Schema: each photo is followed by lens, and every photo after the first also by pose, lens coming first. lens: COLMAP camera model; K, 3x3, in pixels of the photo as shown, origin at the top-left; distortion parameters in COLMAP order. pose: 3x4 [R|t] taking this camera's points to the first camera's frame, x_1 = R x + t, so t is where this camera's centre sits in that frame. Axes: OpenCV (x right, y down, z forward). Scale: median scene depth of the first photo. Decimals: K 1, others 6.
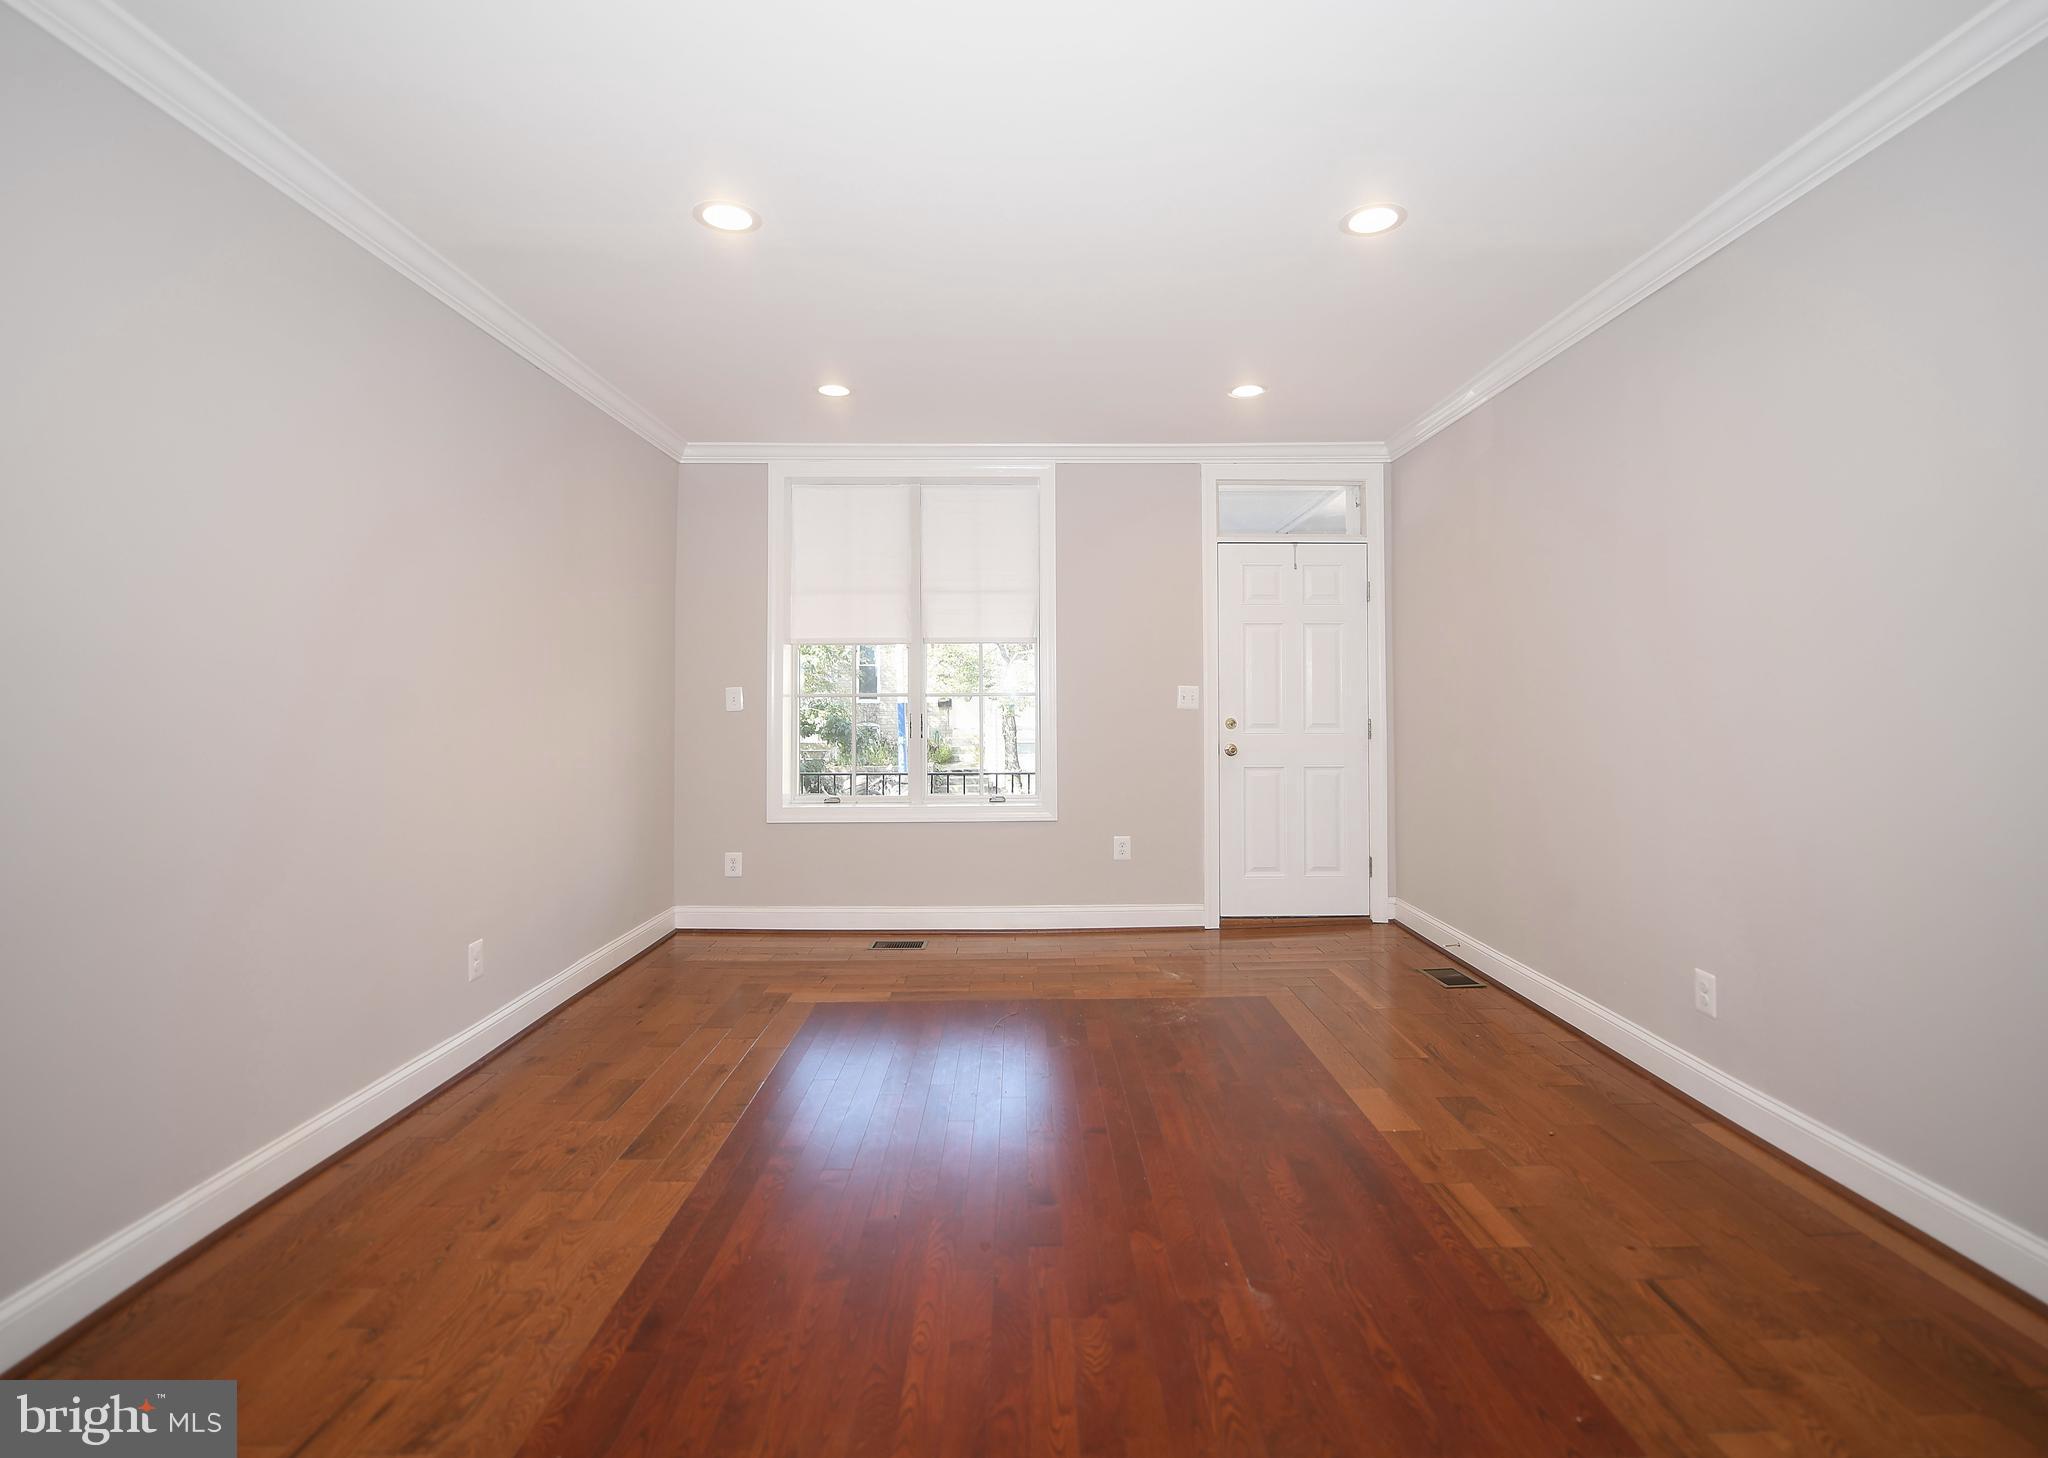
lens RADIAL K [[988.4, 0, 1028.6], [0, 988.4, 677.9], [0, 0, 1]] dist [-0.009872, -0.001368]
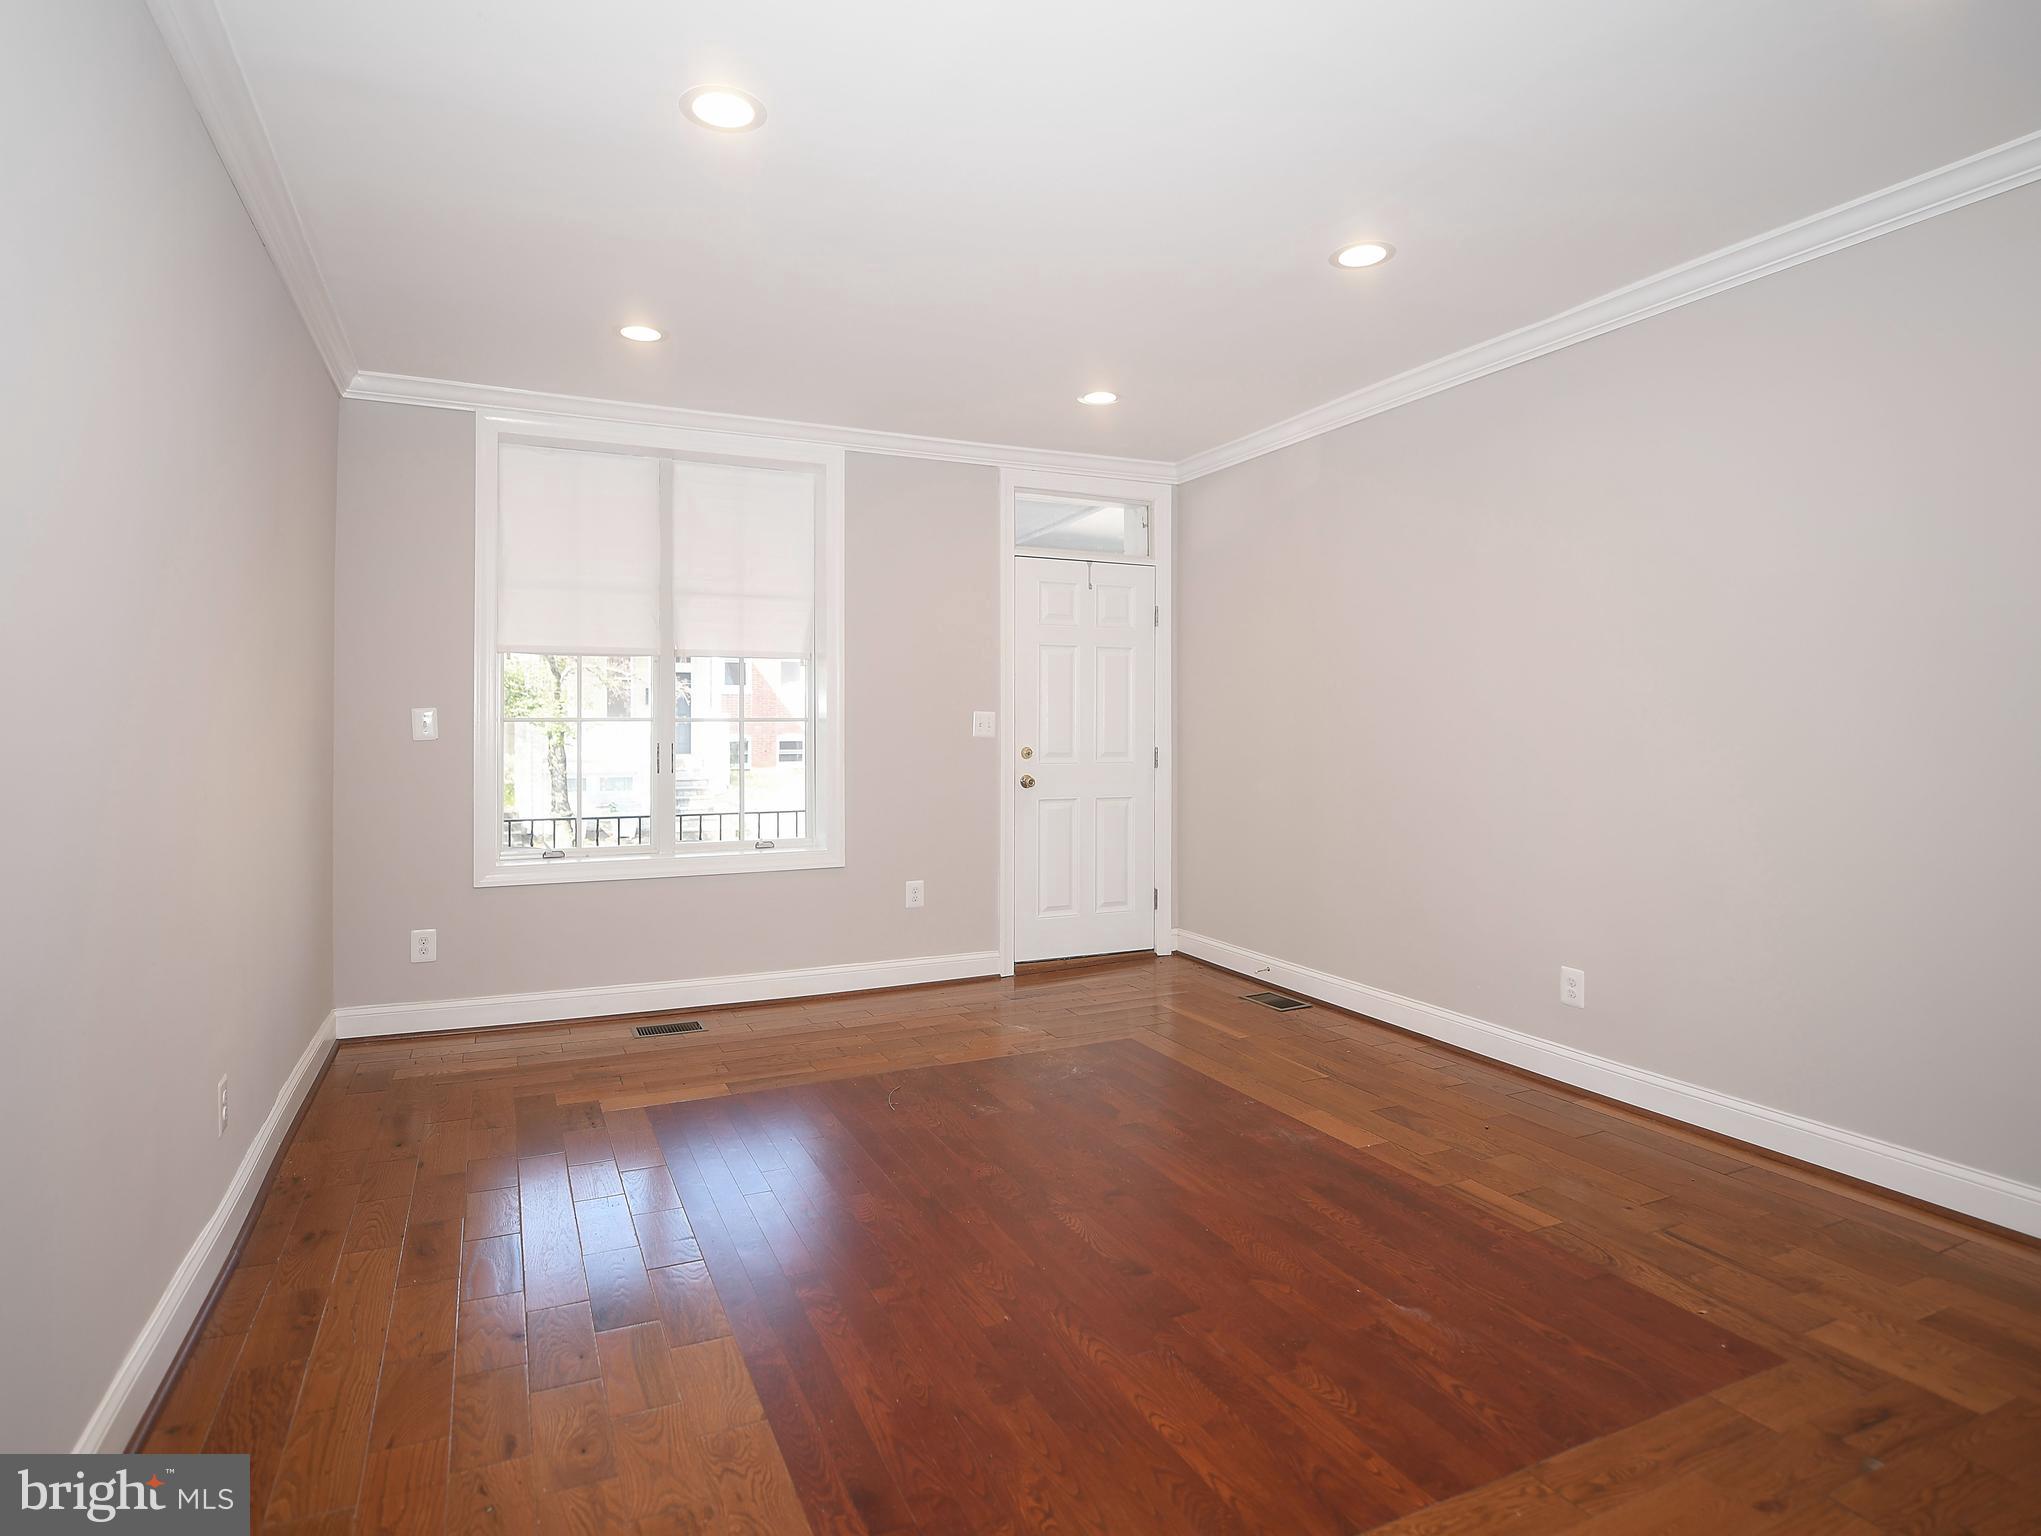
lens RADIAL K [[1127.3, 0, 1023.9], [0, 1127.3, 720.7], [0, 0, 1]] dist [-0.010131, 0.002027]
pose [[0.911601, 0.006124, 0.411031, -0.235394], [-0.013315, 0.999804, 0.014635, 0.000605], [-0.410861, -0.018814, 0.911504, 0.042679]]
